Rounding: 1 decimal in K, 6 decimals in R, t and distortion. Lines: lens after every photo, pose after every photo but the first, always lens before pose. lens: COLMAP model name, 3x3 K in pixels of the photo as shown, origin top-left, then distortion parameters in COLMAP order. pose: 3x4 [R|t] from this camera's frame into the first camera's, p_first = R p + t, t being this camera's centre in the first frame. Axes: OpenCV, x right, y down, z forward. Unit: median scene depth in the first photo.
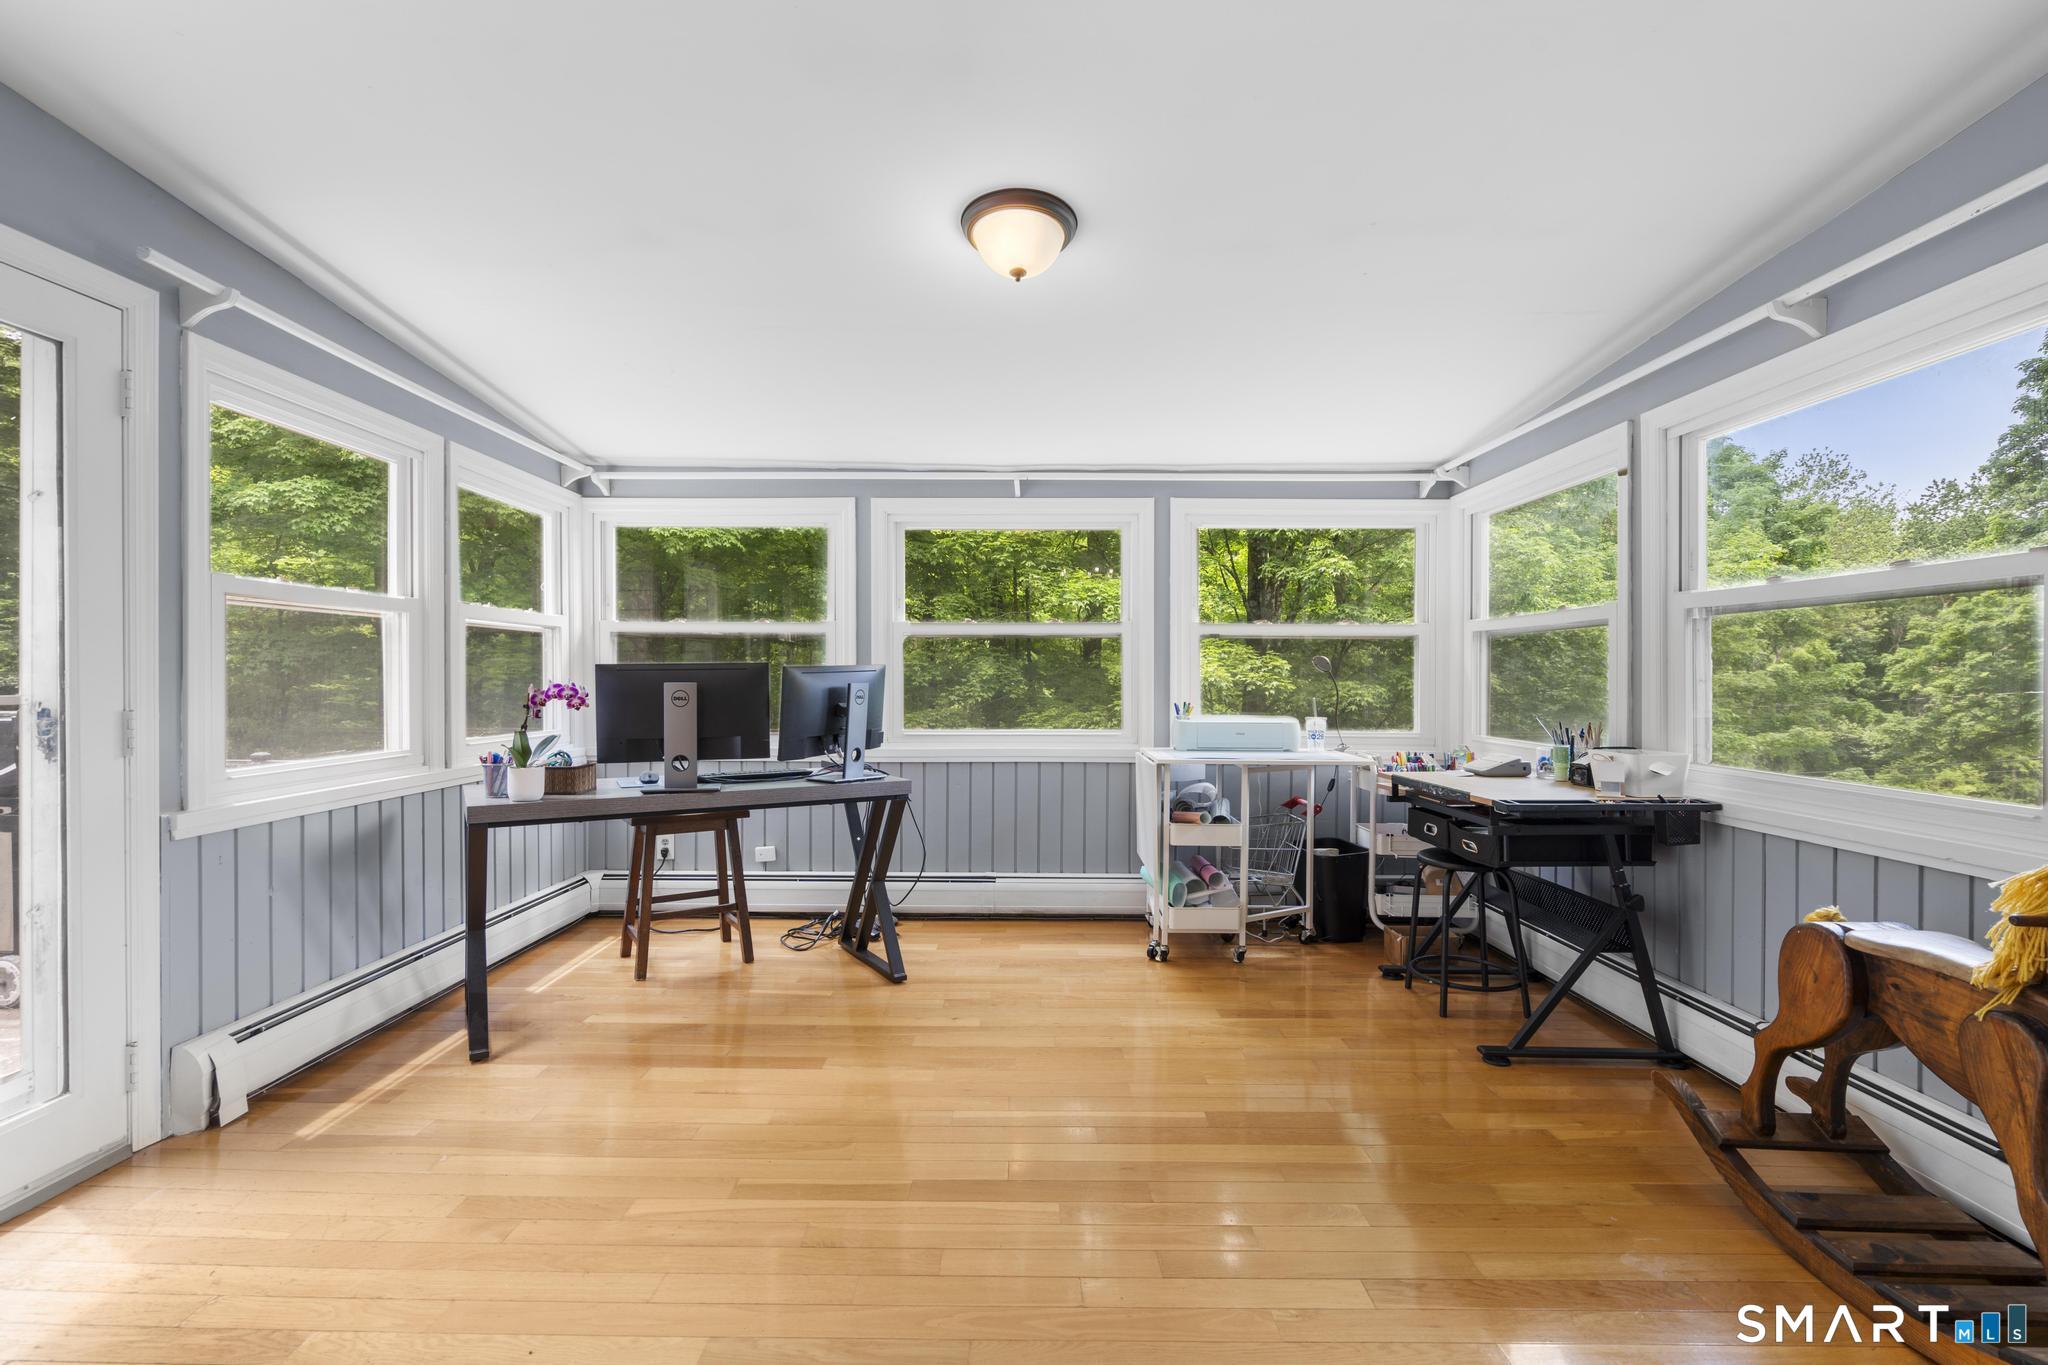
lens RADIAL K [[917.0, 0, 1015.2], [0, 917.0, 677.0], [0, 0, 1]] dist [-0.007324, 0.002666]
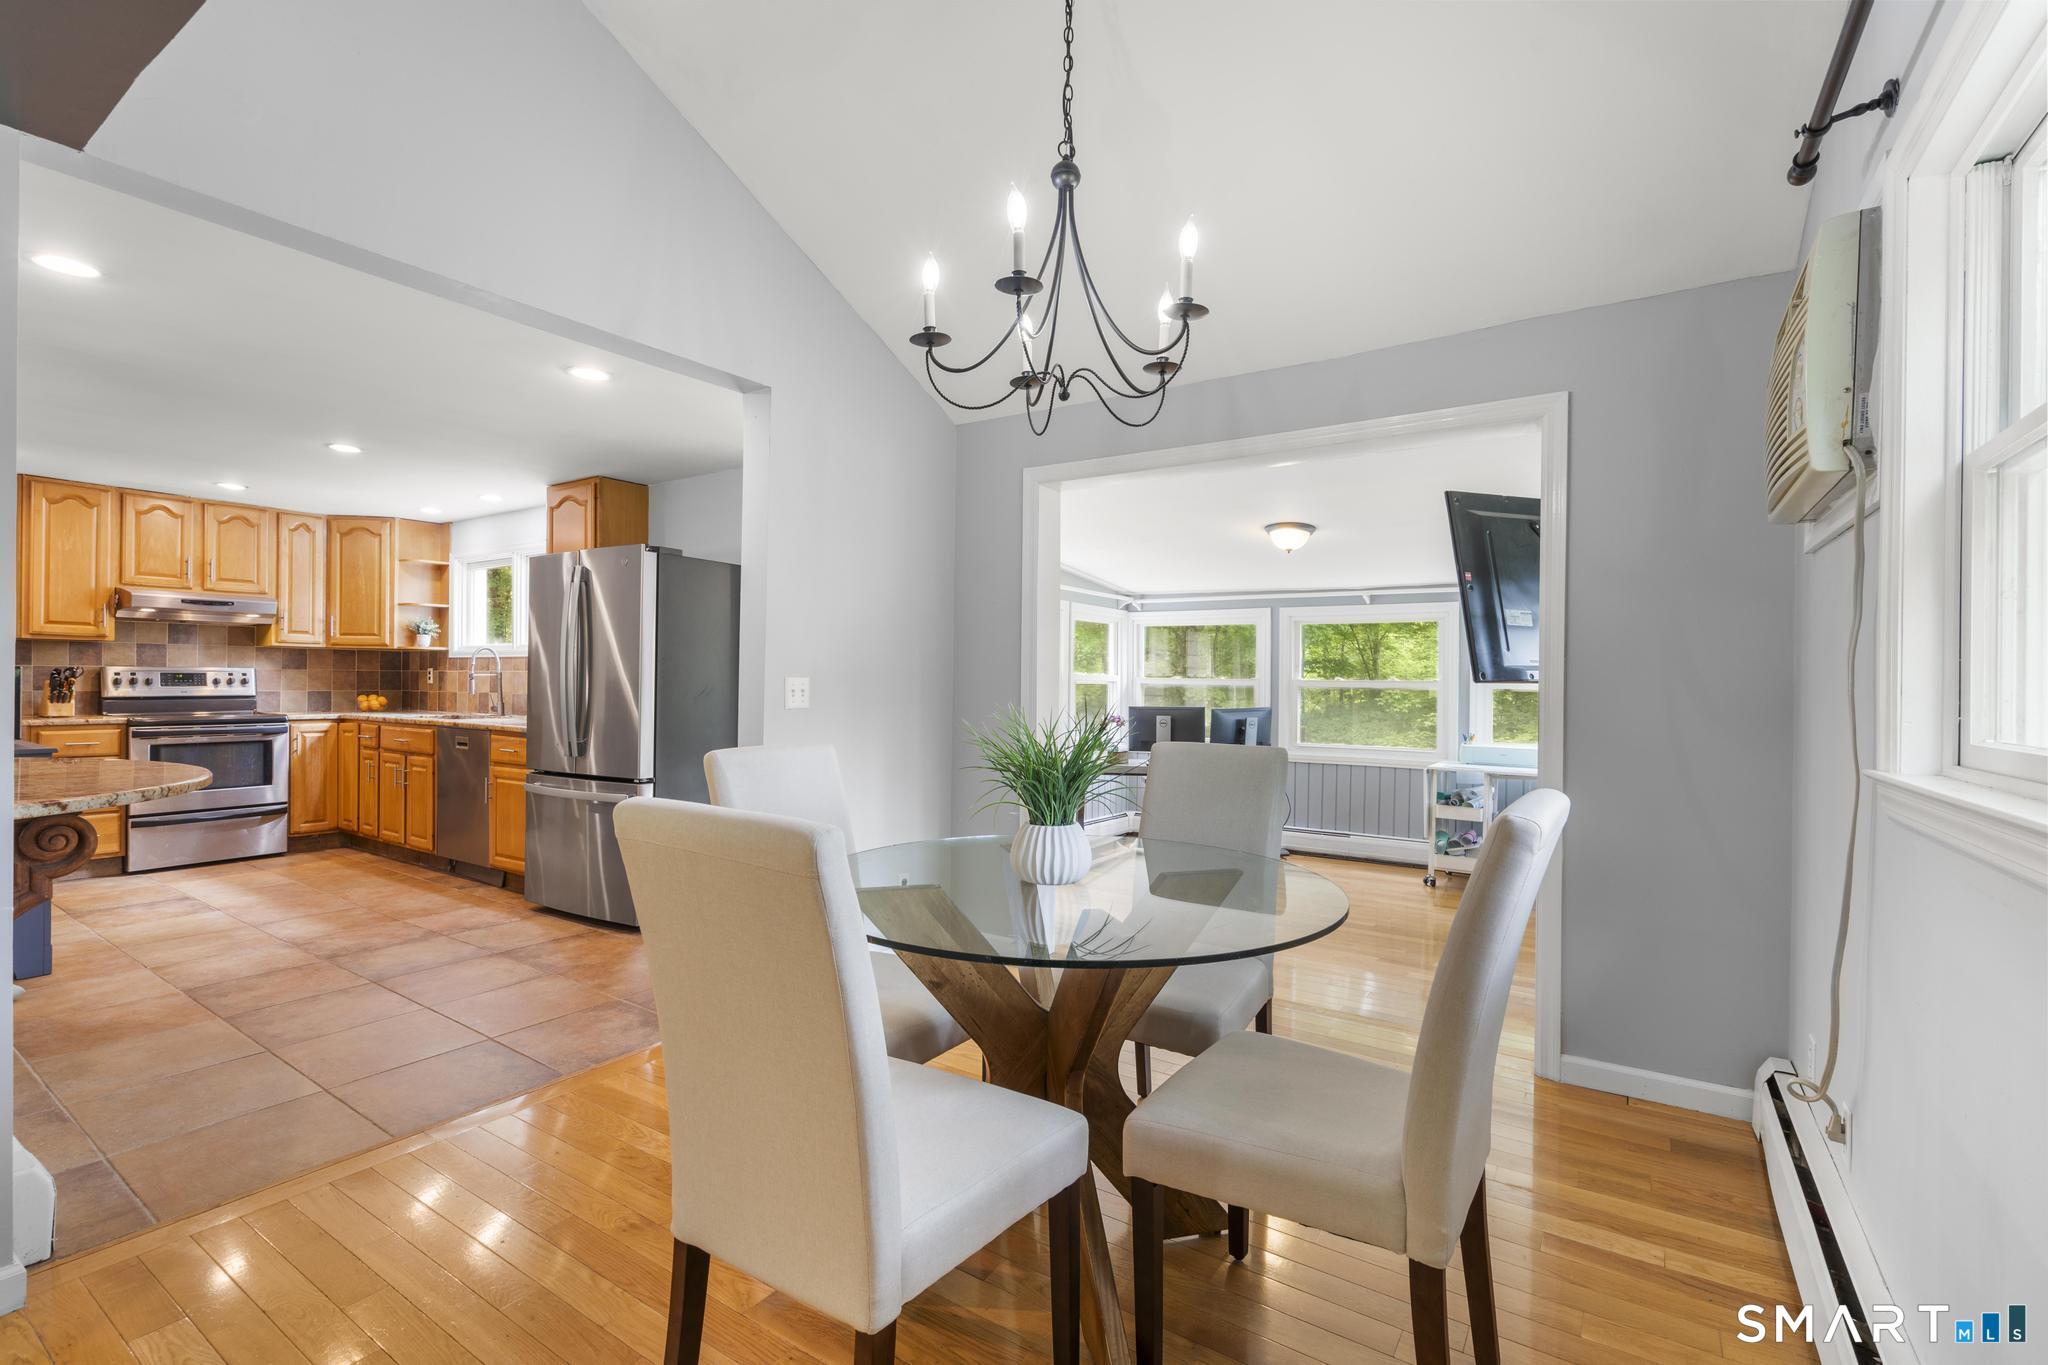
lens RADIAL K [[917.0, 0, 1017.8], [0, 917.0, 682.9], [0, 0, 1]] dist [-0.007324, 0.002666]
pose [[0.838526, 0.010353, -0.544764, 0.425803], [-0.014954, 0.999880, -0.004015, -0.046644], [0.544657, 0.011513, 0.838580, -0.818450]]
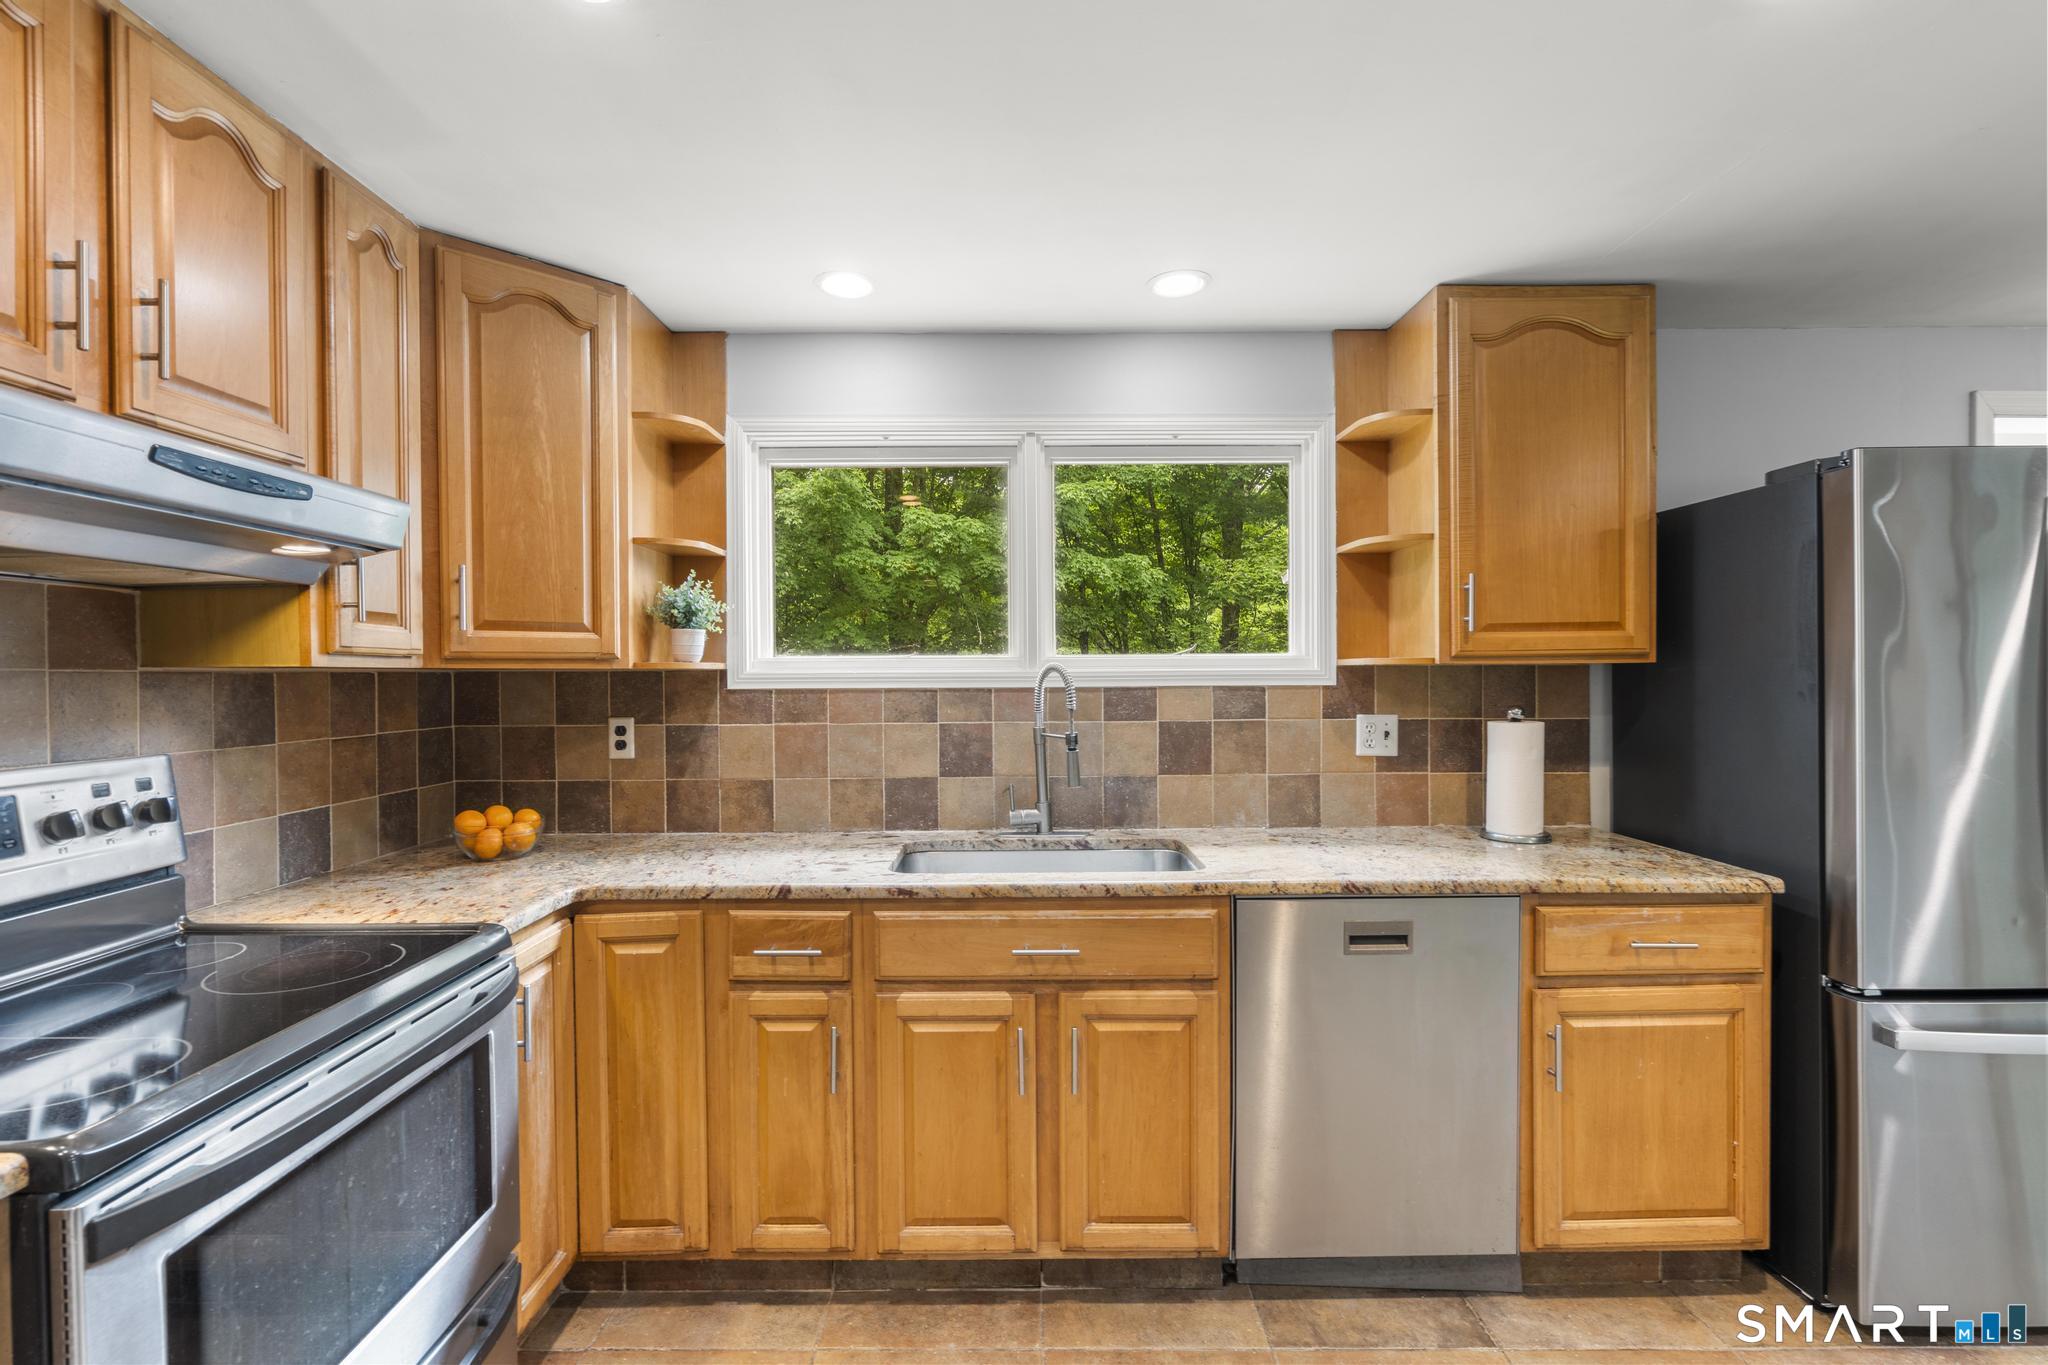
lens RADIAL K [[917.0, 0, 1017.2], [0, 917.0, 674.2], [0, 0, 1]] dist [-0.007324, 0.002666]
pose [[0.999788, -0.006113, 0.019678, -1.257093], [0.006313, 0.999929, -0.010122, -0.089604], [-0.019614, 0.010244, 0.999755, -0.613989]]
